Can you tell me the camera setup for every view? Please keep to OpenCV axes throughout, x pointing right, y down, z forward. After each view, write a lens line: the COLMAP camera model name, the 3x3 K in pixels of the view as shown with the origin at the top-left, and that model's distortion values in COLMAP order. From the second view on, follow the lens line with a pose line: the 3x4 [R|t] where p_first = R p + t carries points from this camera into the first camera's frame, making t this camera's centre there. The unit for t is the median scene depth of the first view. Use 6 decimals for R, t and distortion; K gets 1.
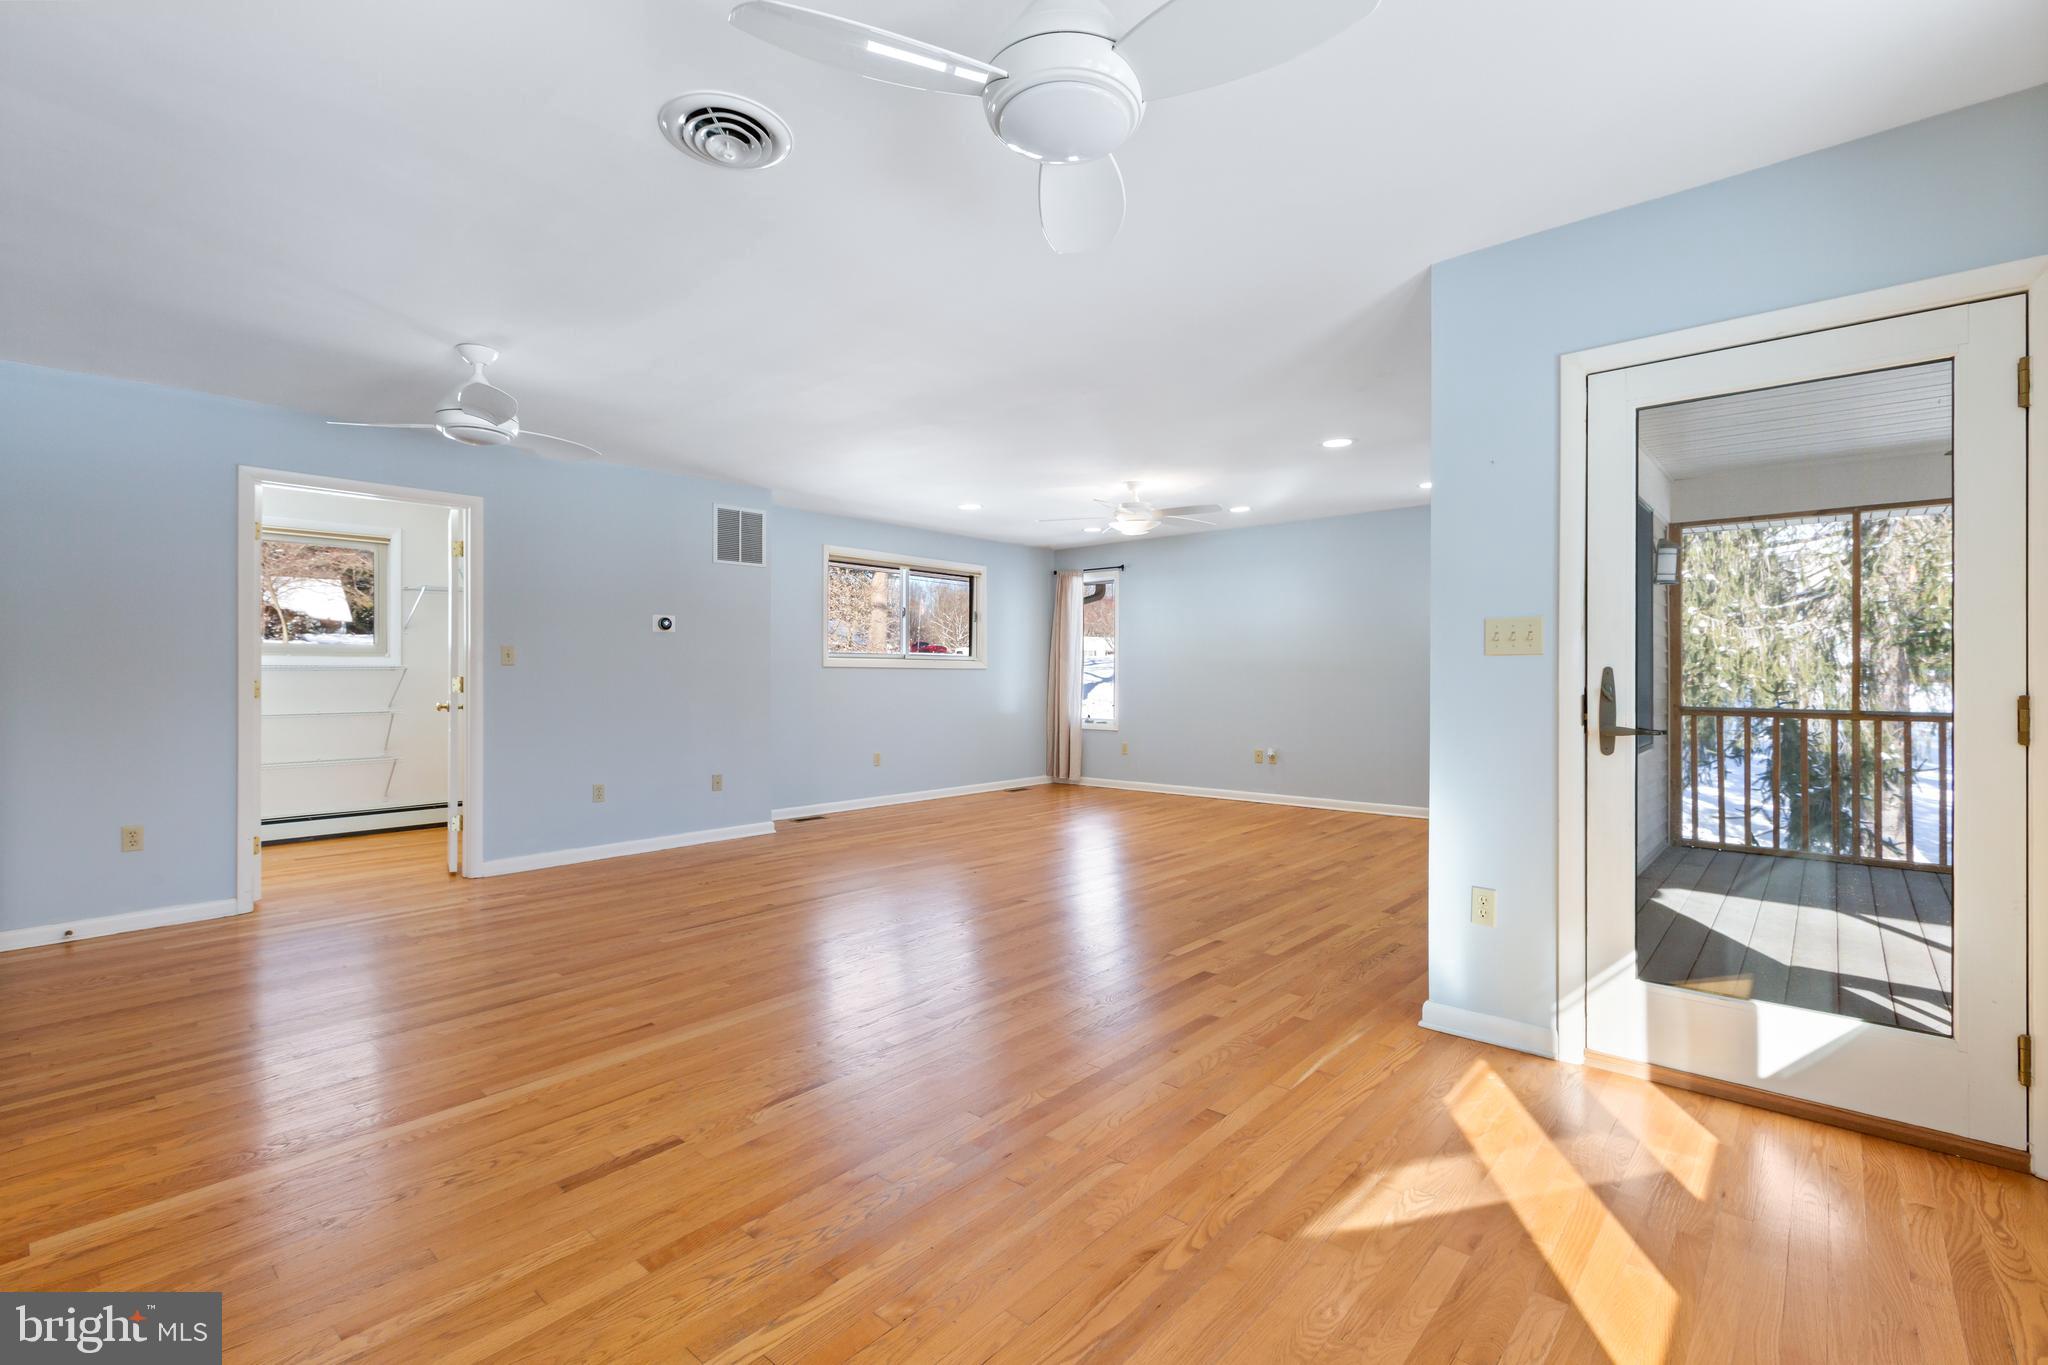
lens RADIAL K [[910.8, 0, 1020.0], [0, 910.8, 671.3], [0, 0, 1]] dist [-0.001944, -0.004012]
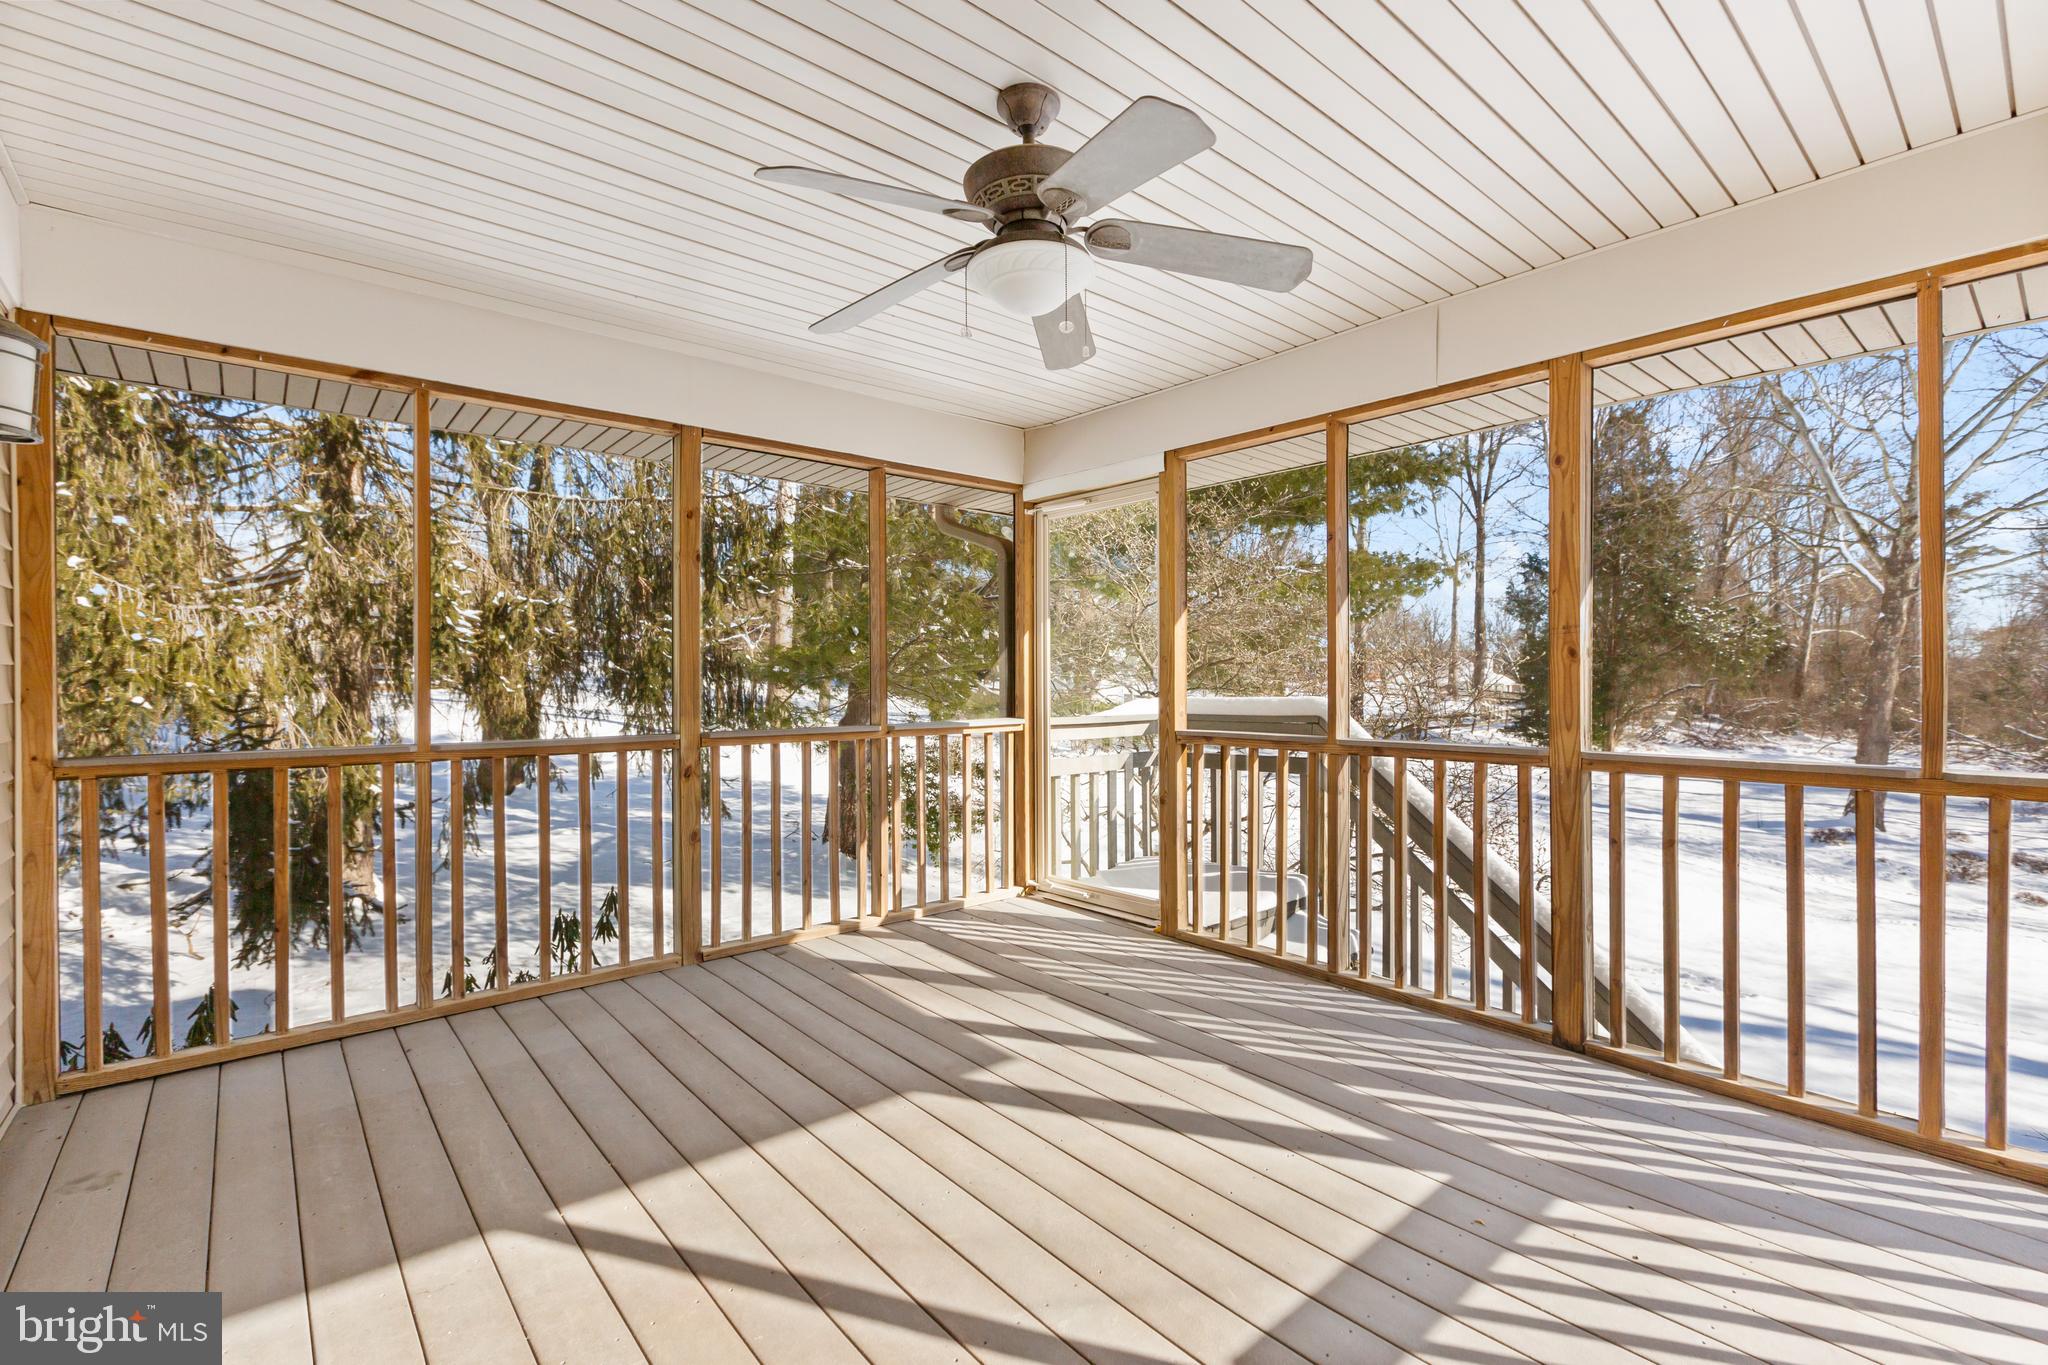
lens RADIAL K [[910.8, 0, 1020.0], [0, 910.8, 671.3], [0, 0, 1]] dist [-0.001944, -0.004012]
pose [[0.141676, 0.008950, 0.989873, 0.284202], [0.005374, 0.999937, -0.009810, 0.005329], [-0.989898, 0.006709, 0.141619, 0.365154]]
